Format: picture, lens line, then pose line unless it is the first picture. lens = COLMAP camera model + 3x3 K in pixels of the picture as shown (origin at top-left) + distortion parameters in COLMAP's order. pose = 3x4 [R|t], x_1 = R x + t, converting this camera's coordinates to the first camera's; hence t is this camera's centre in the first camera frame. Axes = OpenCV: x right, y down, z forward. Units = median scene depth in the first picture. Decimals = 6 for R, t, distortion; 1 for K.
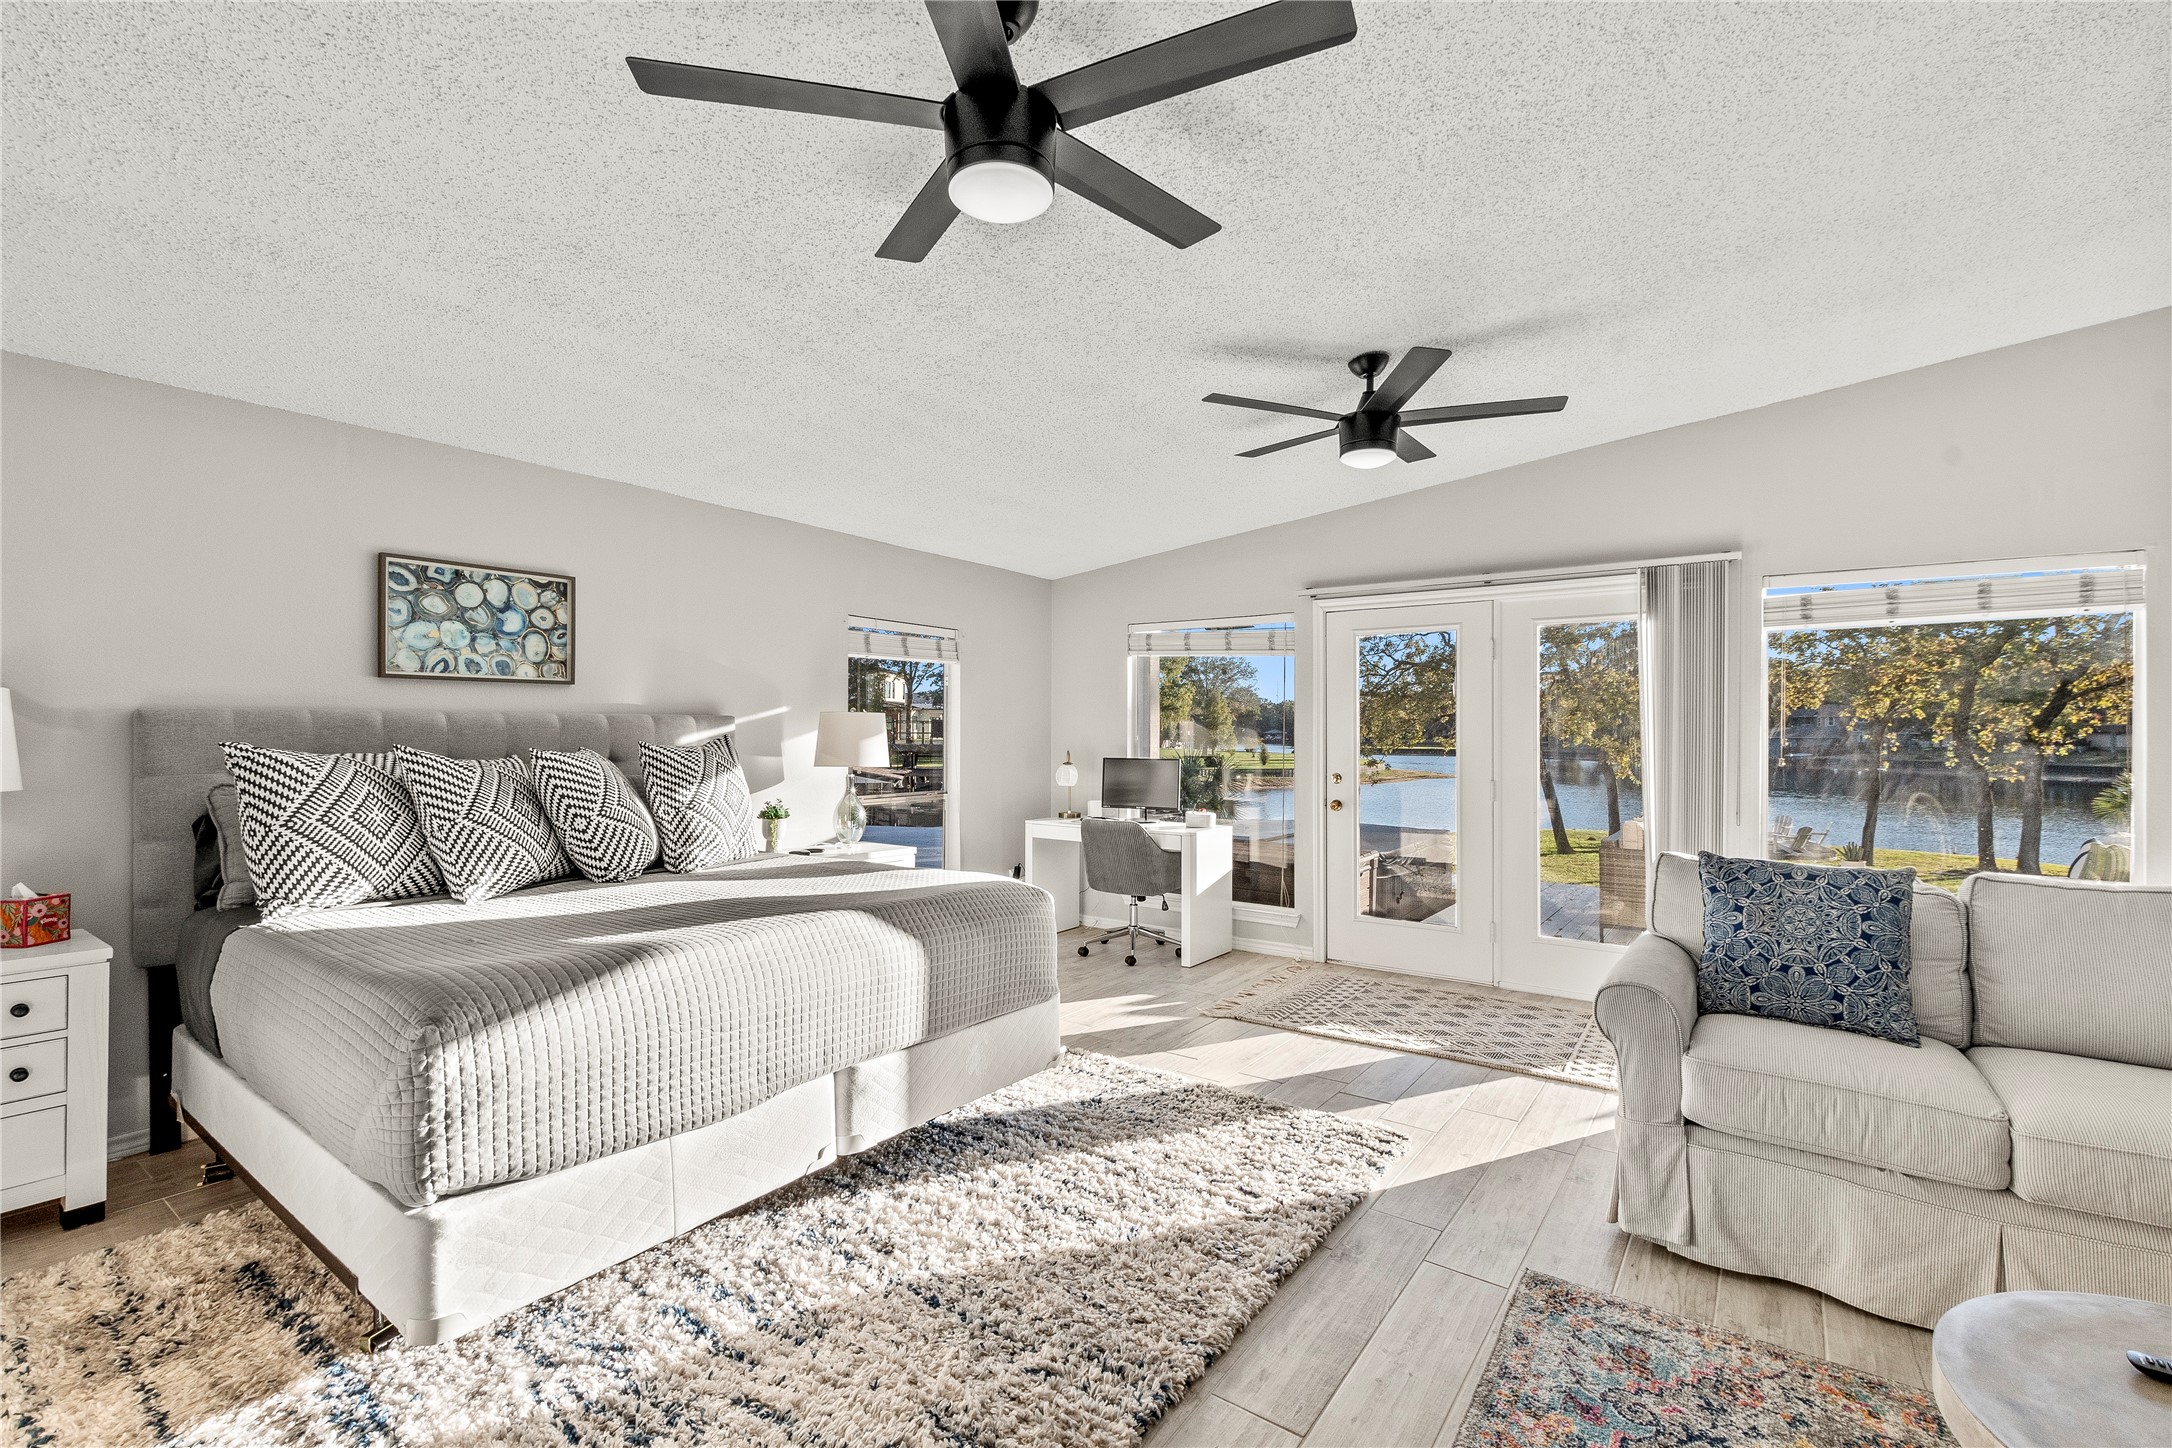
lens RADIAL K [[959.2, 0, 1087.3], [0, 959.2, 756.8], [0, 0, 1]] dist [0.002602, -0.000520]
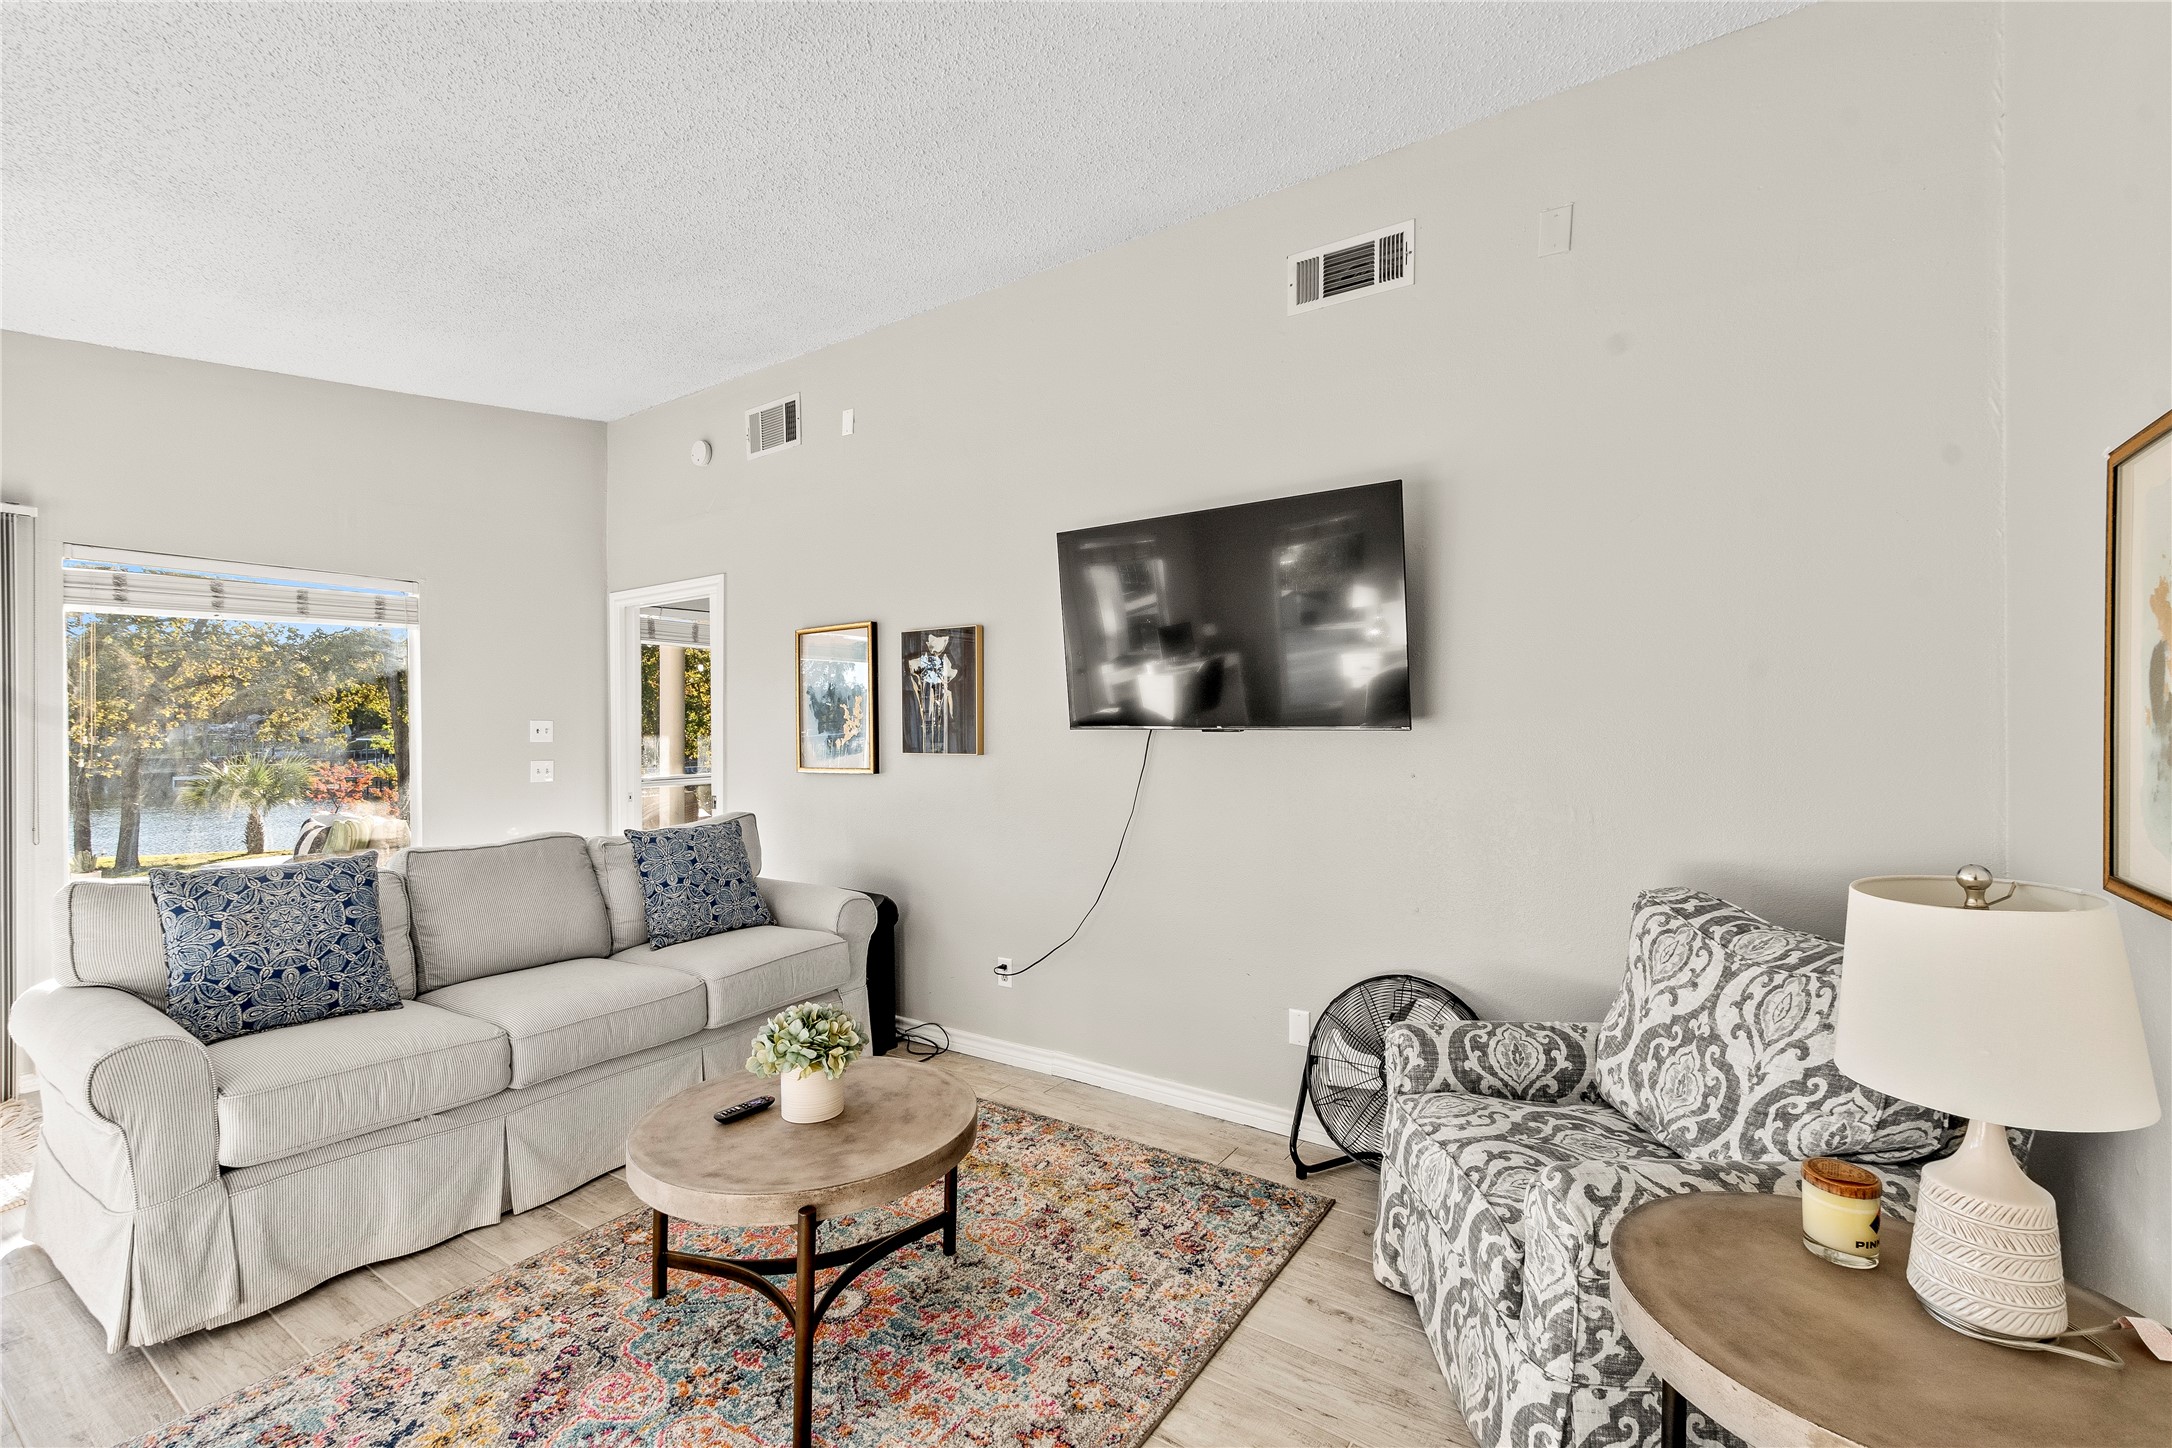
lens RADIAL K [[959.2, 0, 1087.3], [0, 959.2, 756.8], [0, 0, 1]] dist [0.002602, -0.000520]
pose [[-0.046030, -0.039147, 0.998173, -0.274202], [0.032666, 0.998638, 0.040671, -0.010326], [-0.998406, 0.034478, -0.044689, 0.231915]]
